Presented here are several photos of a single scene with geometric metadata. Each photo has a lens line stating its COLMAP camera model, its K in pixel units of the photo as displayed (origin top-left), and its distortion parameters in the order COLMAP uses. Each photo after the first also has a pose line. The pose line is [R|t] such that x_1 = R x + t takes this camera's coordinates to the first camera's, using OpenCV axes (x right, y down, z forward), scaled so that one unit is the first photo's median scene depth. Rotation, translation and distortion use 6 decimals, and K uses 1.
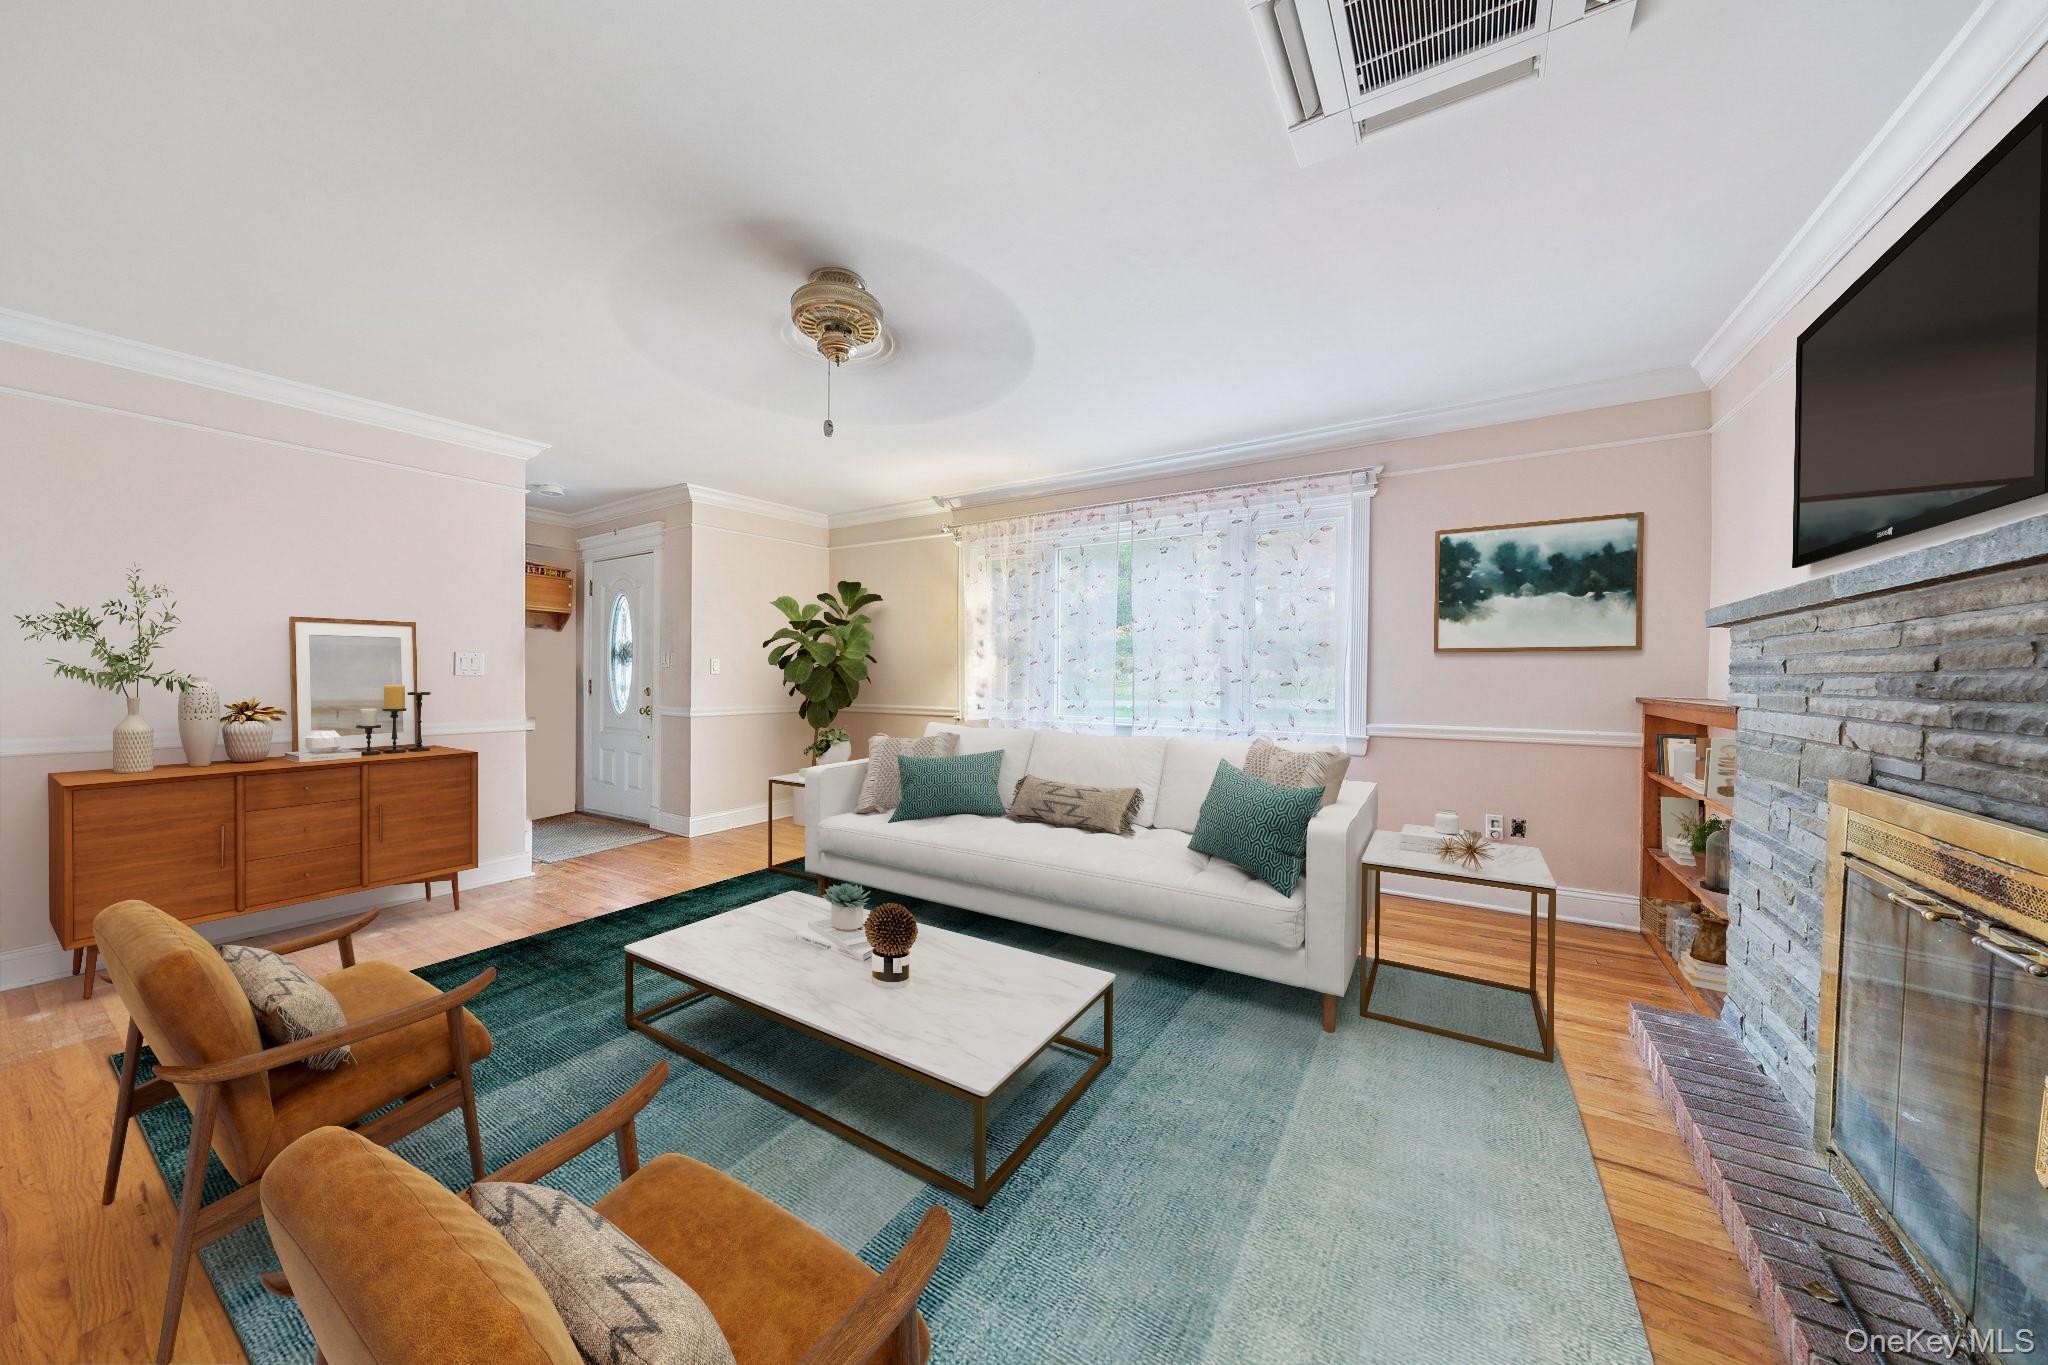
lens RADIAL K [[696.0, 0, 1027.4], [0, 696.0, 674.2], [0, 0, 1]] dist [-0.000568, 0.003959]
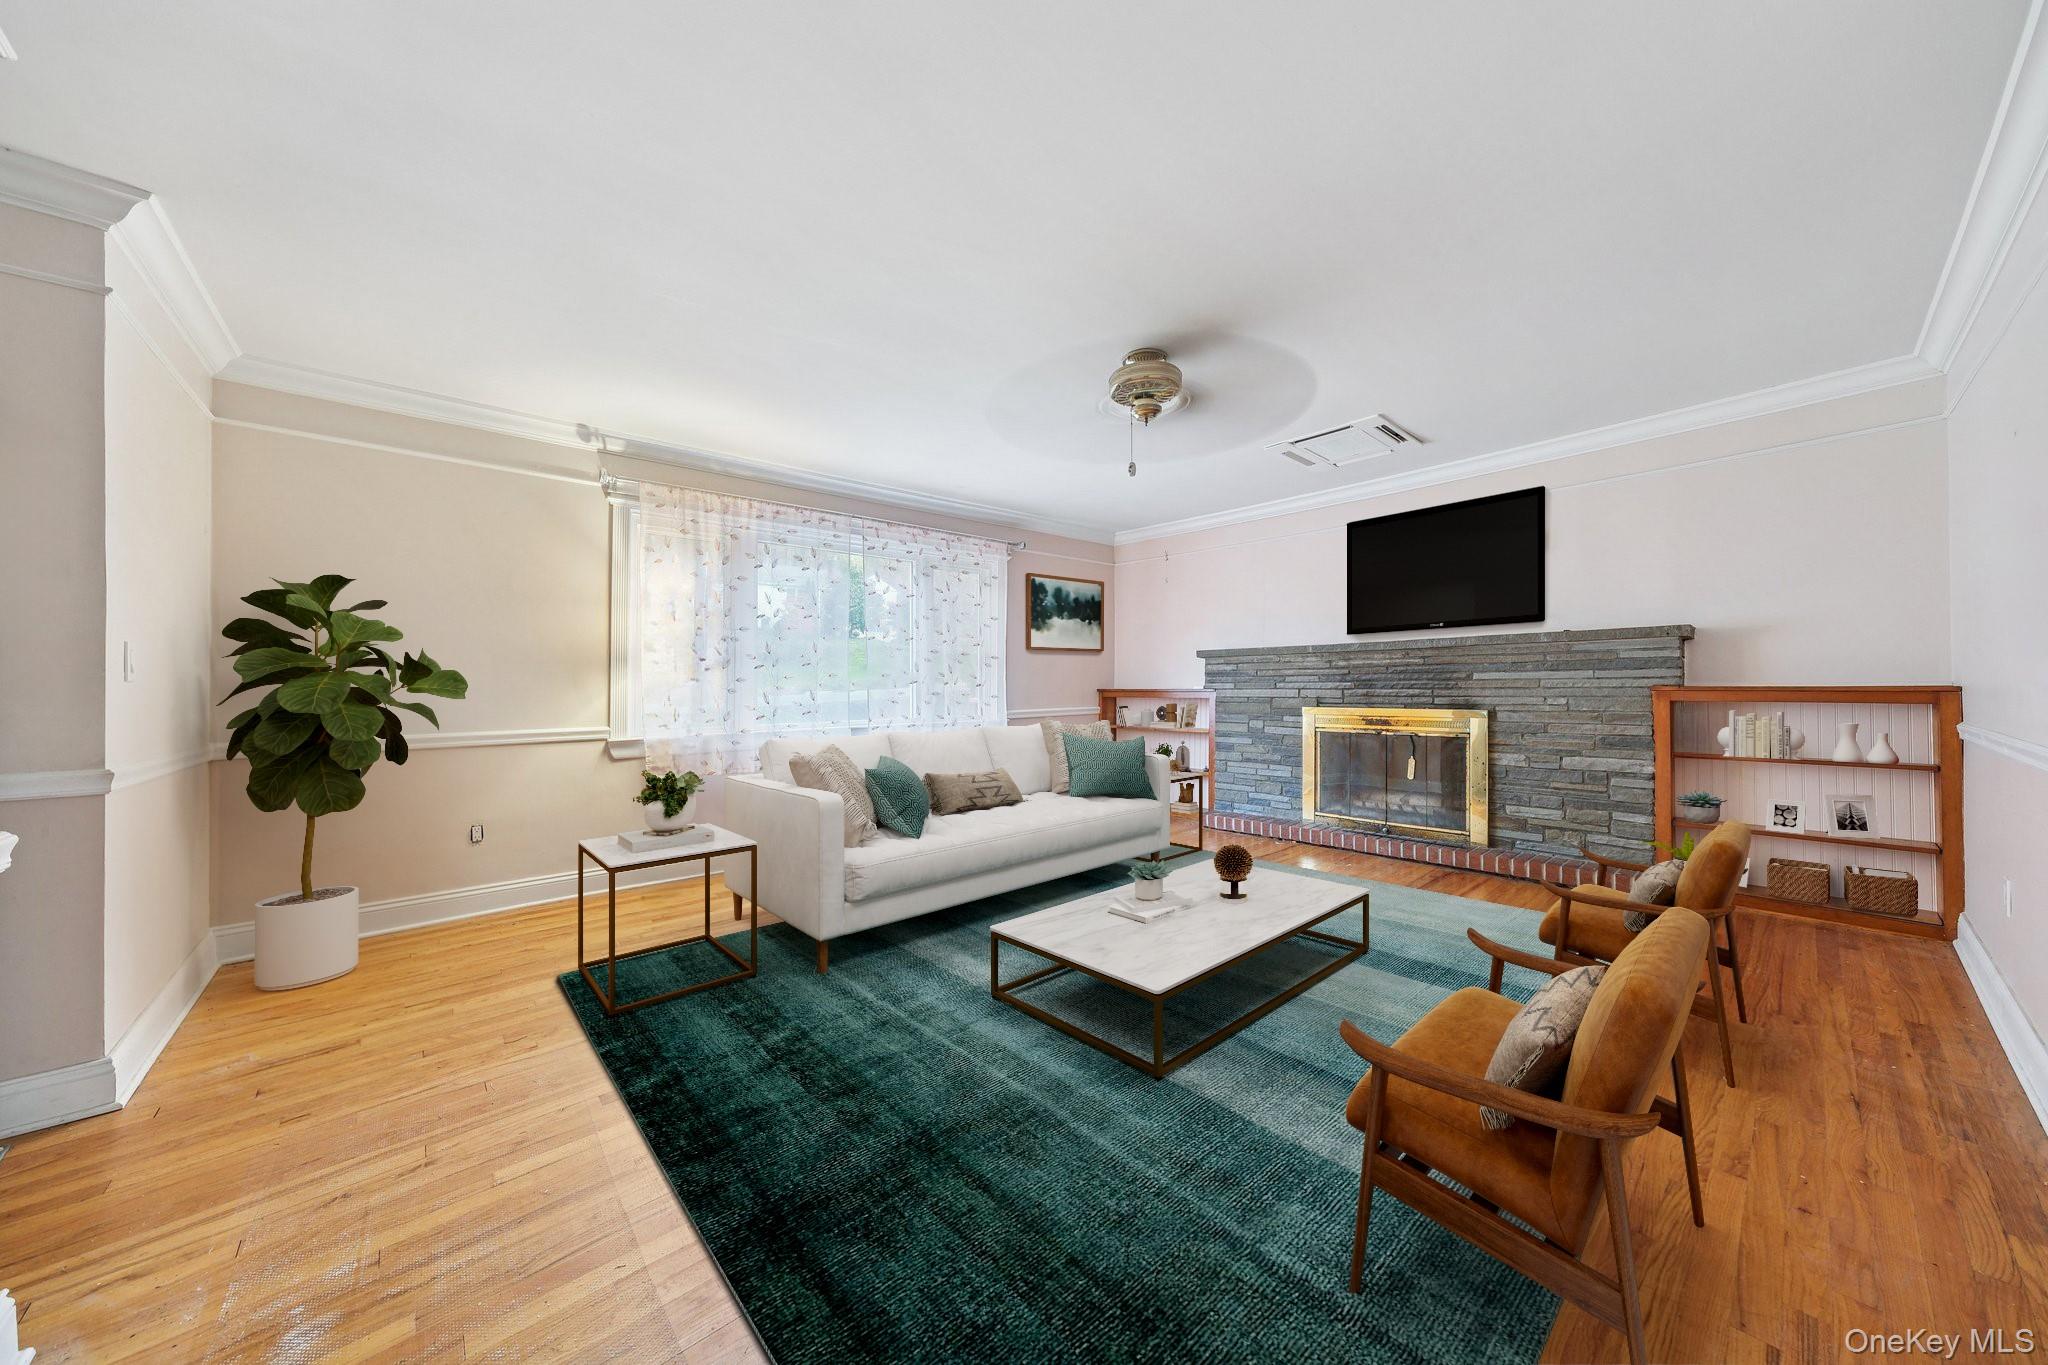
lens RADIAL K [[696.0, 0, 1027.4], [0, 696.0, 674.2], [0, 0, 1]] dist [-0.000568, 0.003959]
pose [[0.278545, 0.008707, 0.960384, -0.790118], [0.017323, 0.999751, -0.014089, 0.003941], [-0.960267, 0.020561, 0.278324, 0.488204]]
